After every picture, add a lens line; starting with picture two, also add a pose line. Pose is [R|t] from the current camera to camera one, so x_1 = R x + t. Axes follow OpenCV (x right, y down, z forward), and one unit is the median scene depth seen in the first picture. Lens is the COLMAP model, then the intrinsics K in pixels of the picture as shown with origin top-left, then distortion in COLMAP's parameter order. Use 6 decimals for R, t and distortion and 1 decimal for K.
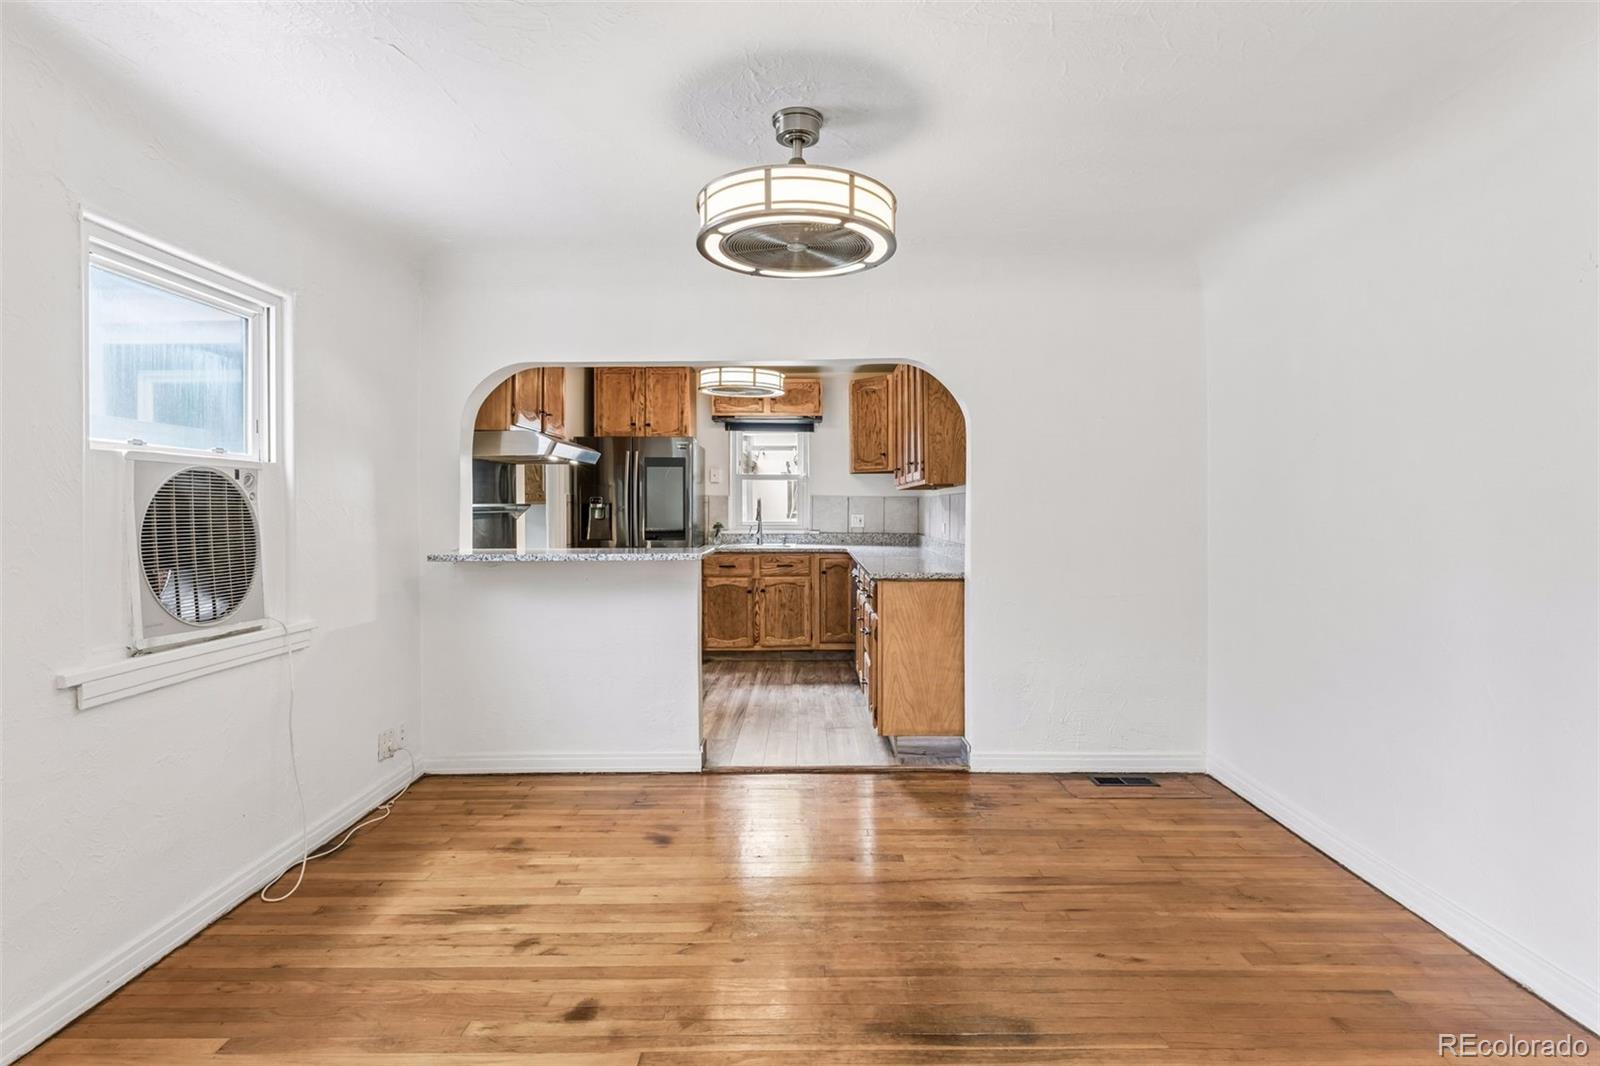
lens RADIAL K [[812.7, 0, 810.5], [0, 812.7, 513.6], [0, 0, 1]] dist [-0.002596, -0.000139]
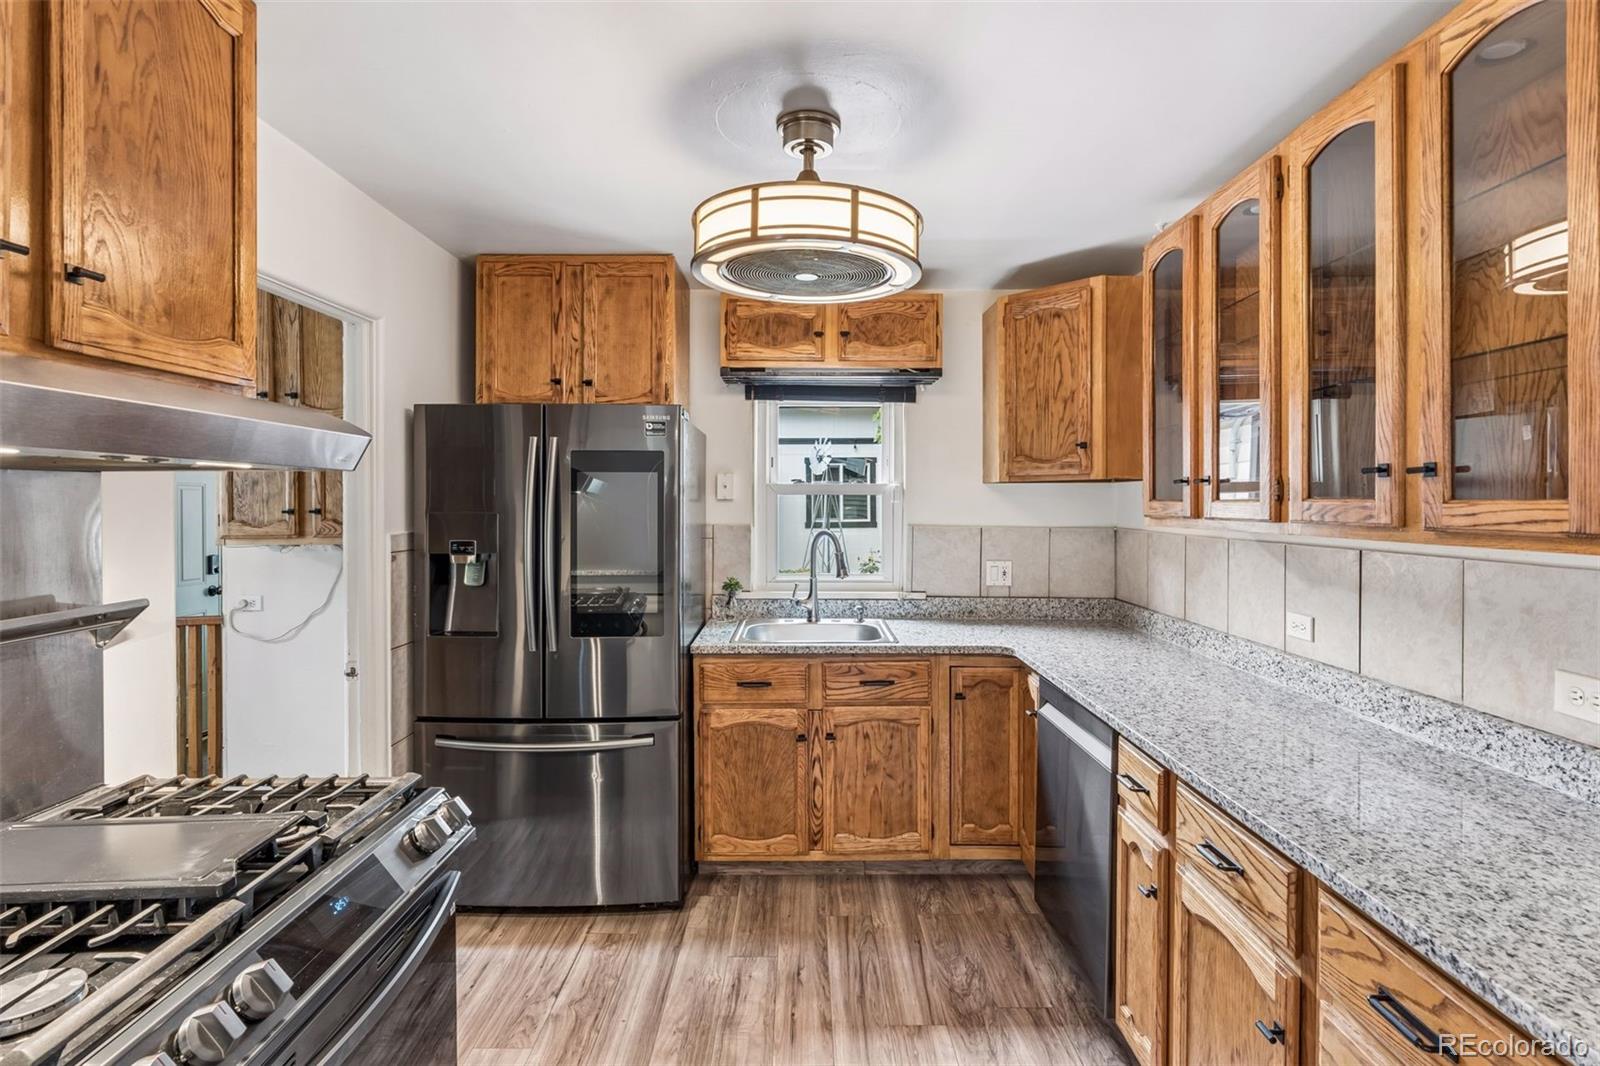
lens RADIAL K [[783.2, 0, 803.6], [0, 783.2, 504.9], [0, 0, 1]] dist [-0.002529, -0.000064]
pose [[0.999998, 0.001454, -0.000988, -0.127669], [-0.001457, 0.999994, -0.003025, -0.063769], [0.000984, 0.003027, 0.999995, 0.952413]]
